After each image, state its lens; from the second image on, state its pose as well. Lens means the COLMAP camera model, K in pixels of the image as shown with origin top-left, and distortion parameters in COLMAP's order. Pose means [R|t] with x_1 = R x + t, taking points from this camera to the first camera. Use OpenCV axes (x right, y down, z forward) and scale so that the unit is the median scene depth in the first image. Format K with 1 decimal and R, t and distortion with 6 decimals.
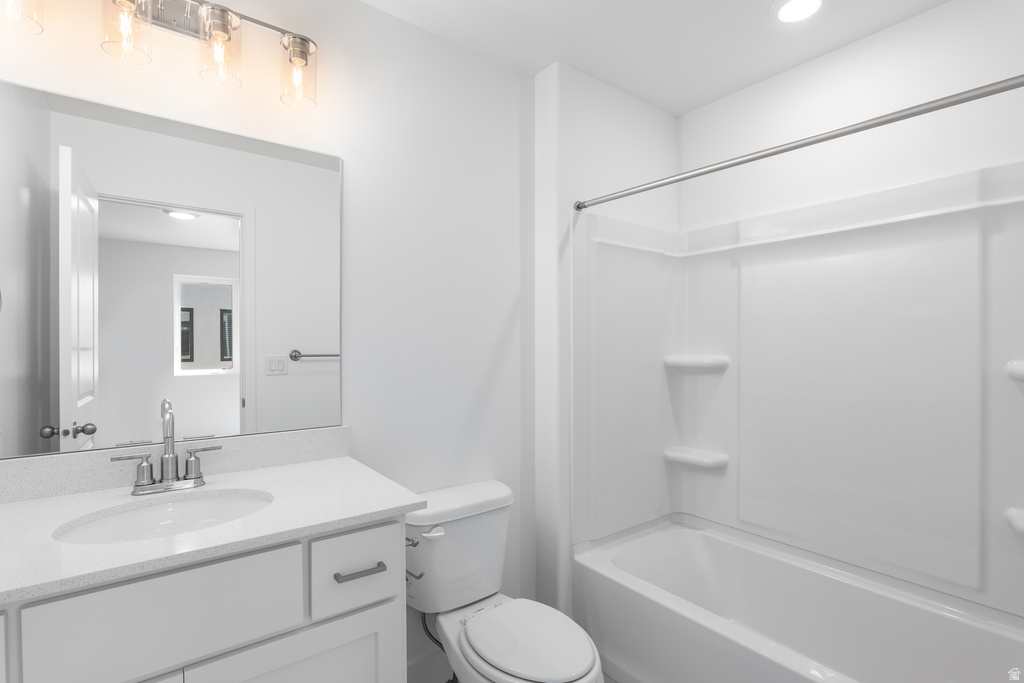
lens RADIAL K [[487.2, 0, 519.0], [0, 487.2, 335.9], [0, 0, 1]] dist [-0.014806, 0.000018]
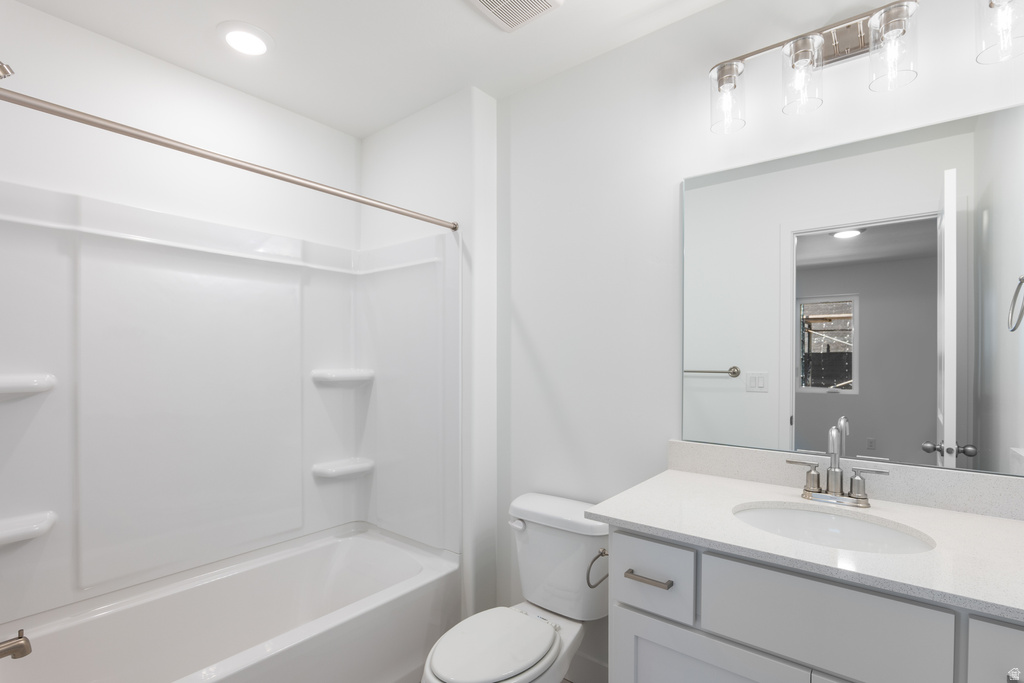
lens RADIAL K [[478.3, 0, 509.9], [0, 478.3, 339.8], [0, 0, 1]] dist [-0.015884, 0.001297]
pose [[0.240416, -0.035570, -0.970018, 0.115470], [0.006455, 0.999365, -0.035046, 0.001382], [0.970649, 0.002164, 0.240493, 0.087650]]
